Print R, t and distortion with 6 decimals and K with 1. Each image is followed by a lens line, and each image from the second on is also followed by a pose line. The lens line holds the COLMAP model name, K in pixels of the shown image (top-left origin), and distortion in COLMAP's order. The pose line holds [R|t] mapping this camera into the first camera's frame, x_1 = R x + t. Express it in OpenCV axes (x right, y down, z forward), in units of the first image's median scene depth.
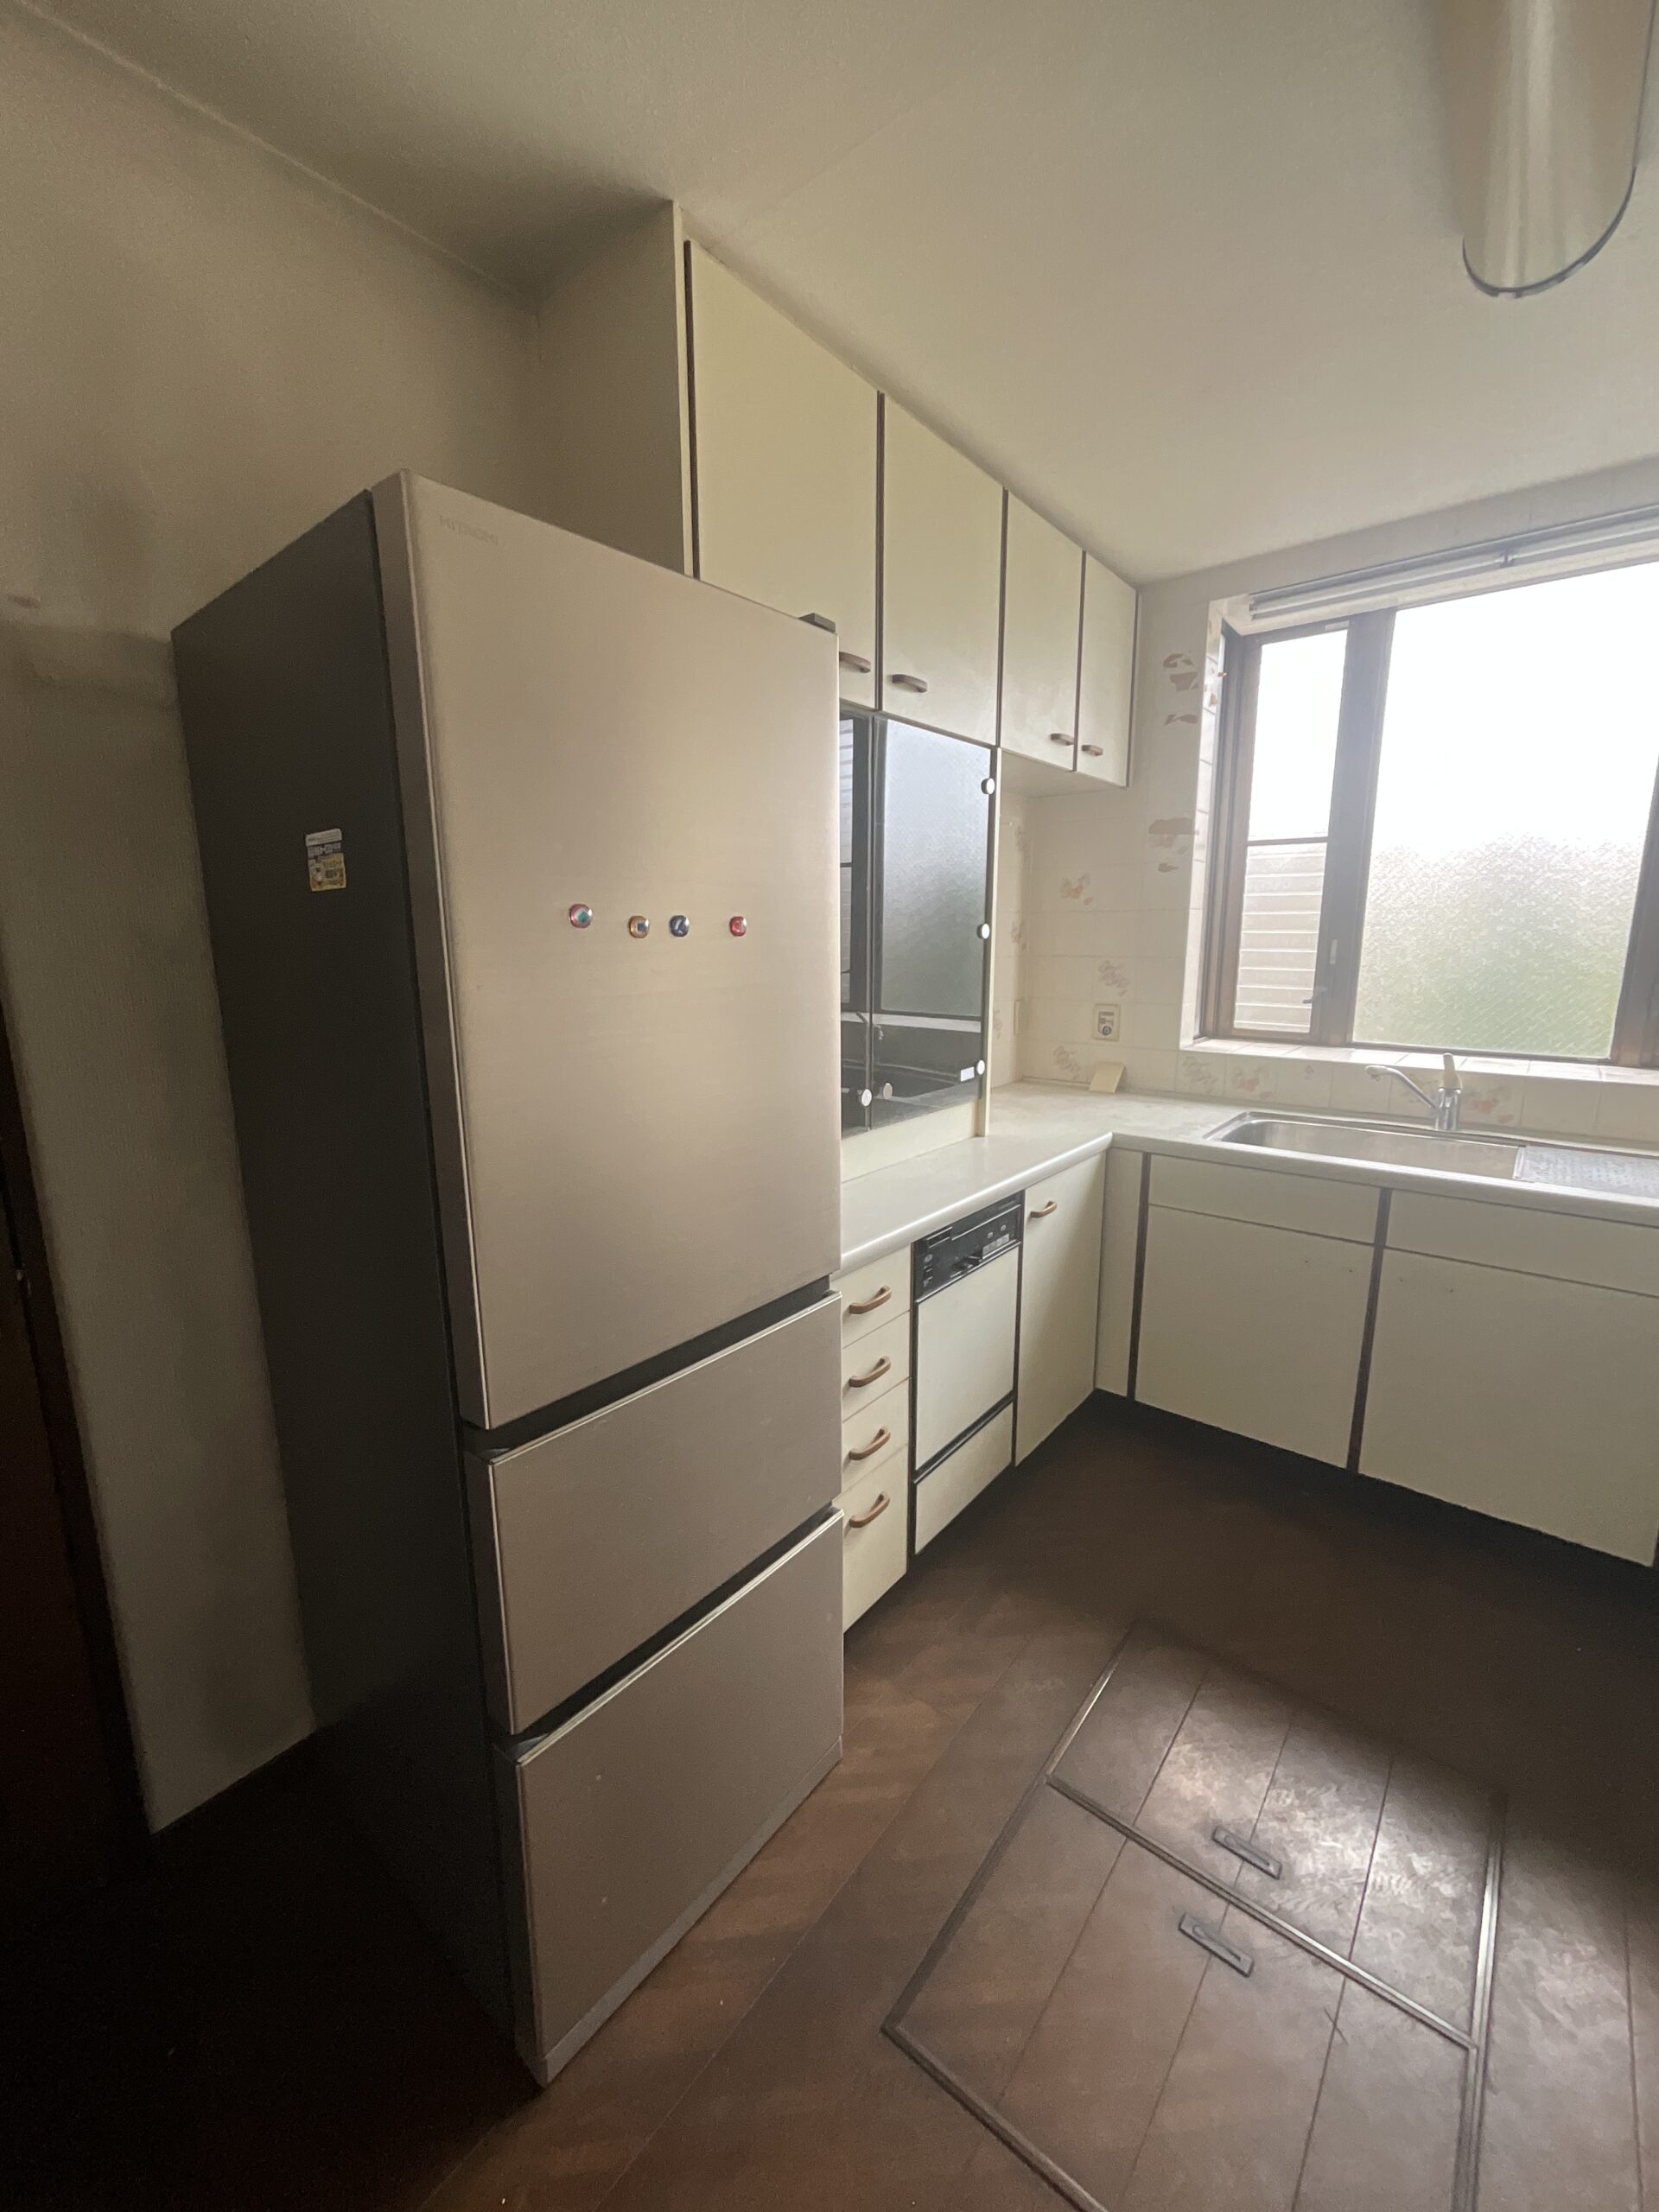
lens RADIAL K [[893.7, 0, 835.5], [0, 893.7, 1108.8], [0, 0, 1]] dist [-0.009686, 0.000885]
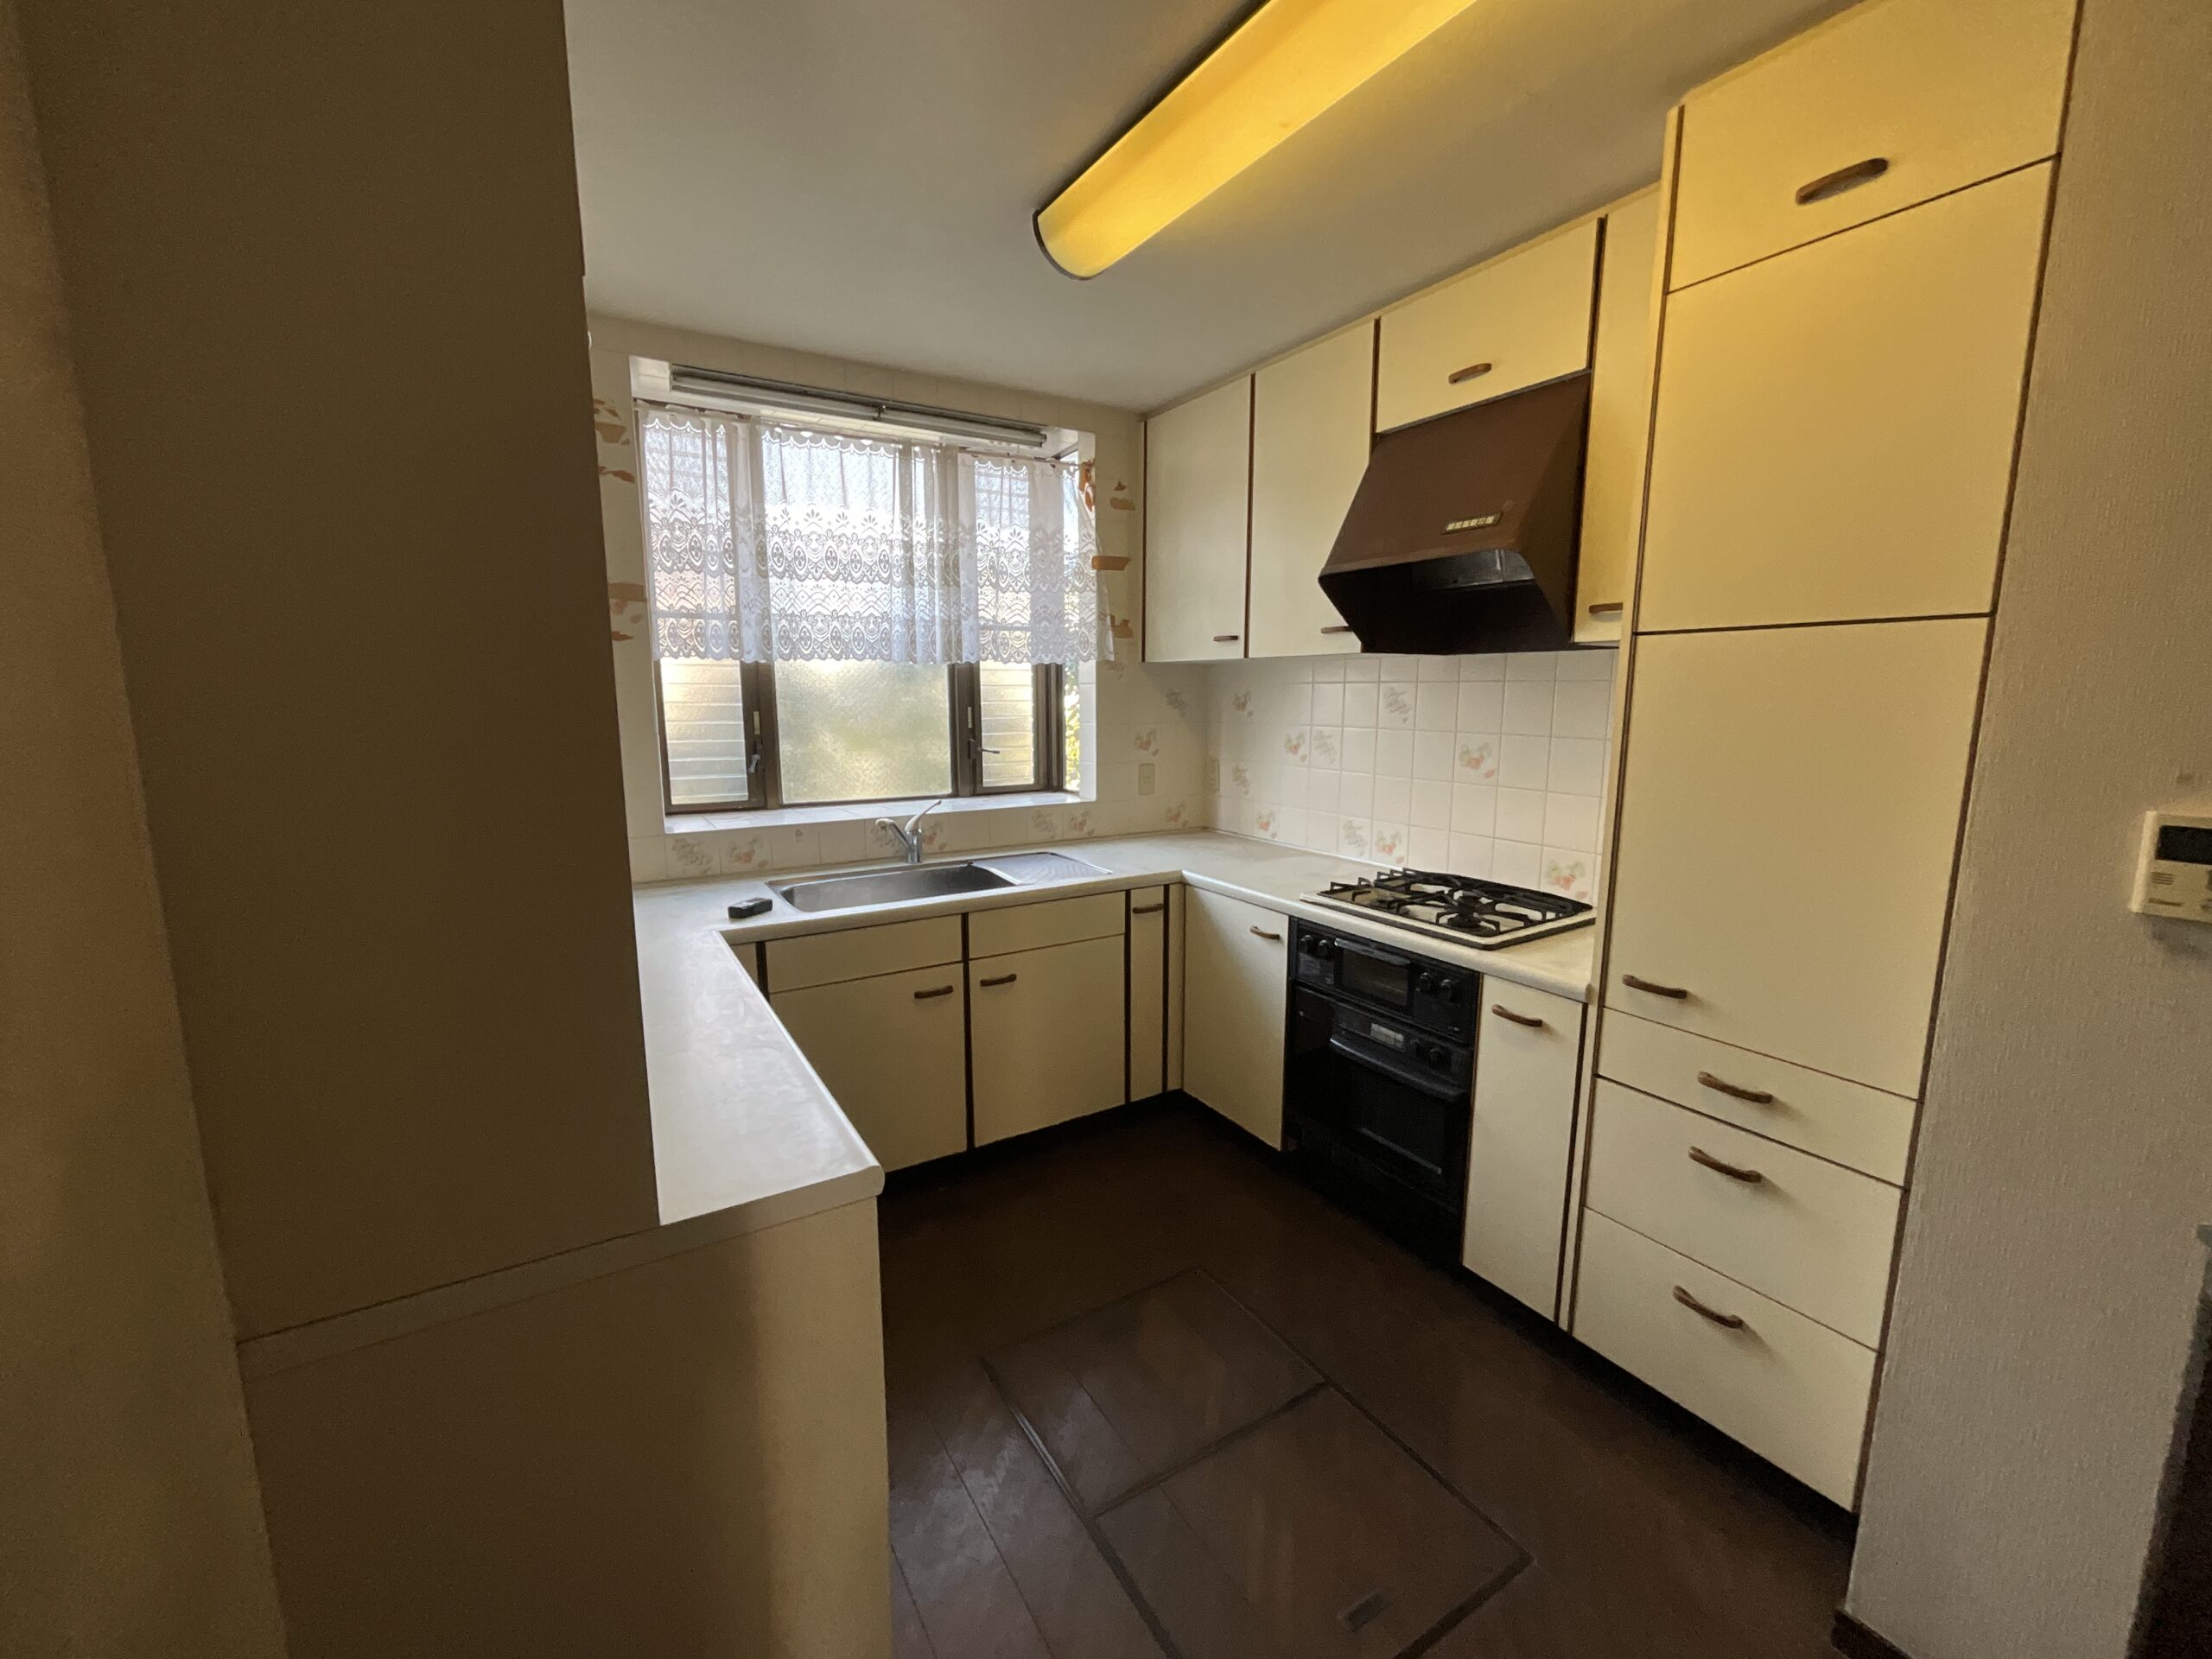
lens RADIAL K [[899.9, 0, 1111.7], [0, 899.9, 824.4], [0, 0, 1]] dist [-0.001010, -0.000016]
pose [[0.324286, -0.131539, 0.936769, -0.344205], [0.191646, 0.978885, 0.071110, -0.055771], [-0.926342, 0.156468, 0.342648, 0.270852]]
